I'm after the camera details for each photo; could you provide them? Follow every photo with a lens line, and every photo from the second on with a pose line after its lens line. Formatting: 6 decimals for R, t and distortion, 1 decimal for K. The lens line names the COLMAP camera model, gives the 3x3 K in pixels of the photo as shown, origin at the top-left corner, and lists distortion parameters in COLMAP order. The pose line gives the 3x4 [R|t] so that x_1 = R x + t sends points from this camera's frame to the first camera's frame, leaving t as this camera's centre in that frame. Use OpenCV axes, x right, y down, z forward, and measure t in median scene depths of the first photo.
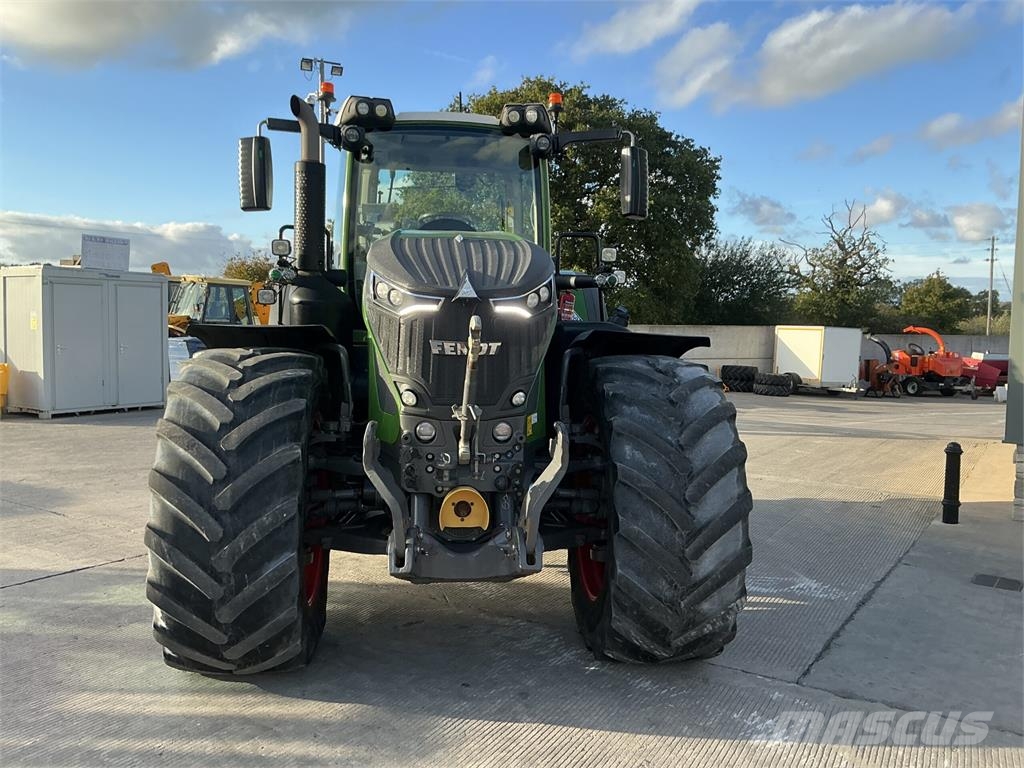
lens RADIAL K [[860.6, 0, 510.8], [0, 860.6, 381.9], [0, 0, 1]] dist [0.091127, -0.179865]
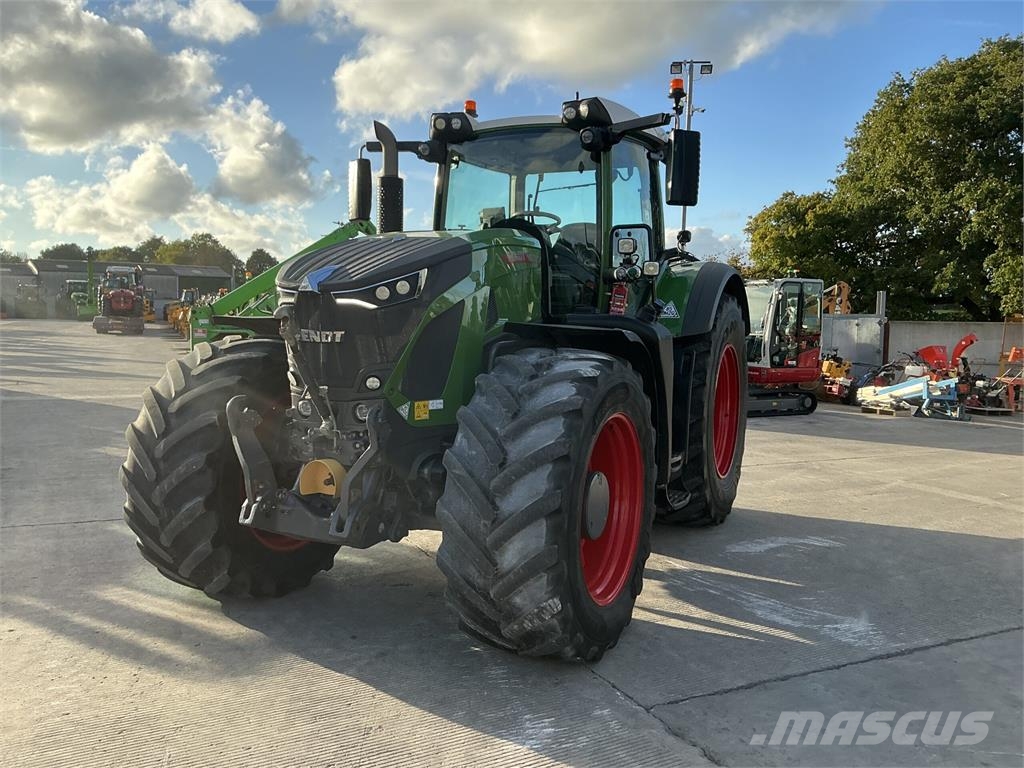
lens RADIAL K [[860.6, 0, 506.8], [0, 860.6, 379.4], [0, 0, 1]] dist [0.091127, -0.179865]
pose [[0.852128, 0.037497, -0.521988, 0.722548], [-0.038756, 0.999212, 0.008509, -0.001110], [0.521896, 0.012979, 0.852910, 0.150260]]
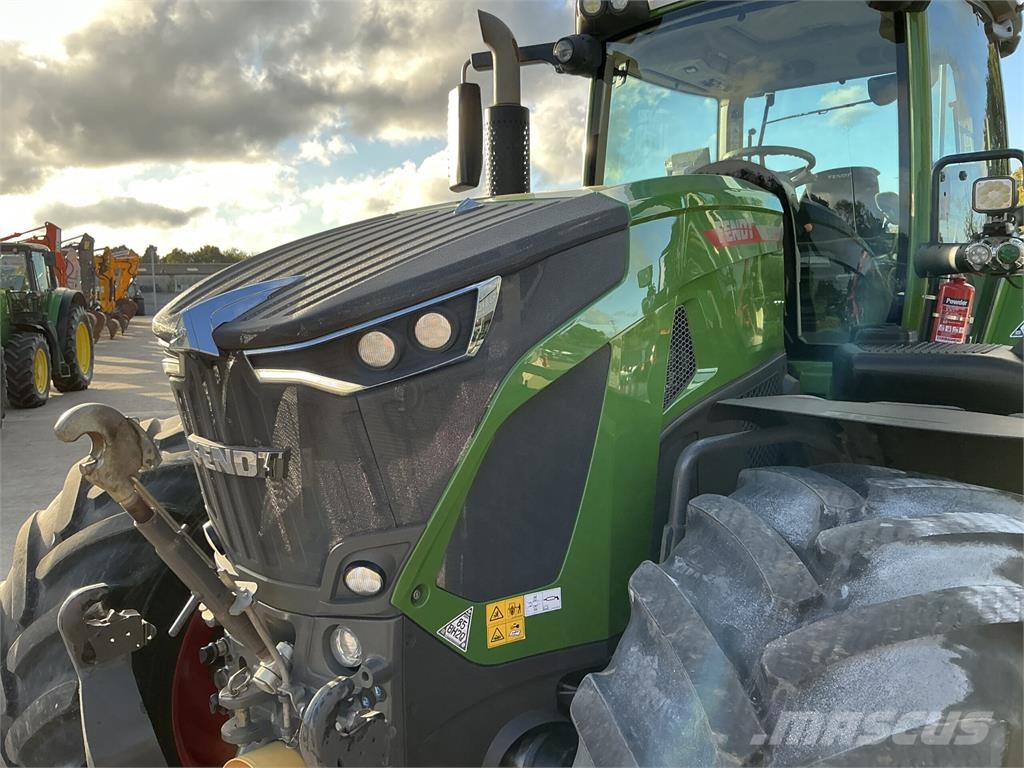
lens RADIAL K [[852.9, 0, 505.0], [0, 852.9, 373.5], [0, 0, 1]] dist [0.016677, -0.007969]
pose [[0.703886, 0.036216, -0.709389, 0.349671], [-0.018004, 0.999288, 0.033152, -0.096563], [0.710084, -0.010563, 0.704037, 0.749056]]
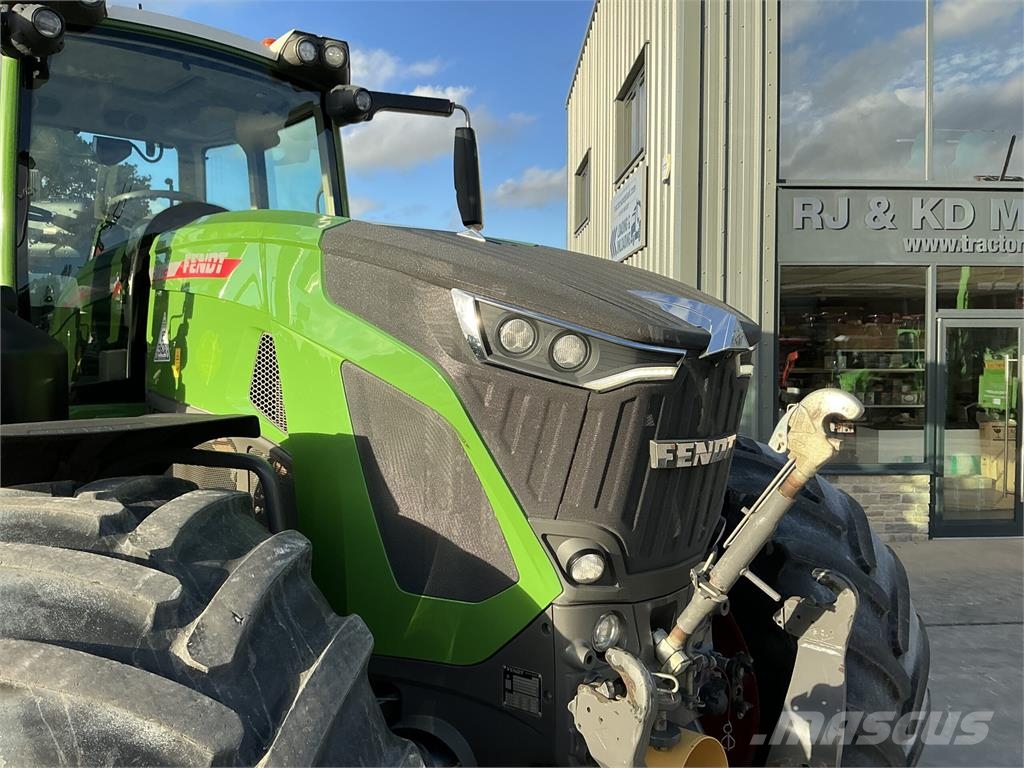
lens RADIAL K [[860.6, 0, 518.2], [0, 860.6, 380.1], [0, 0, 1]] dist [0.091127, -0.179865]
pose [[0.773716, -0.037068, 0.632447, -0.425961], [0.061550, 0.997963, -0.016807, -0.074169], [-0.630536, 0.051931, 0.774421, 0.645650]]
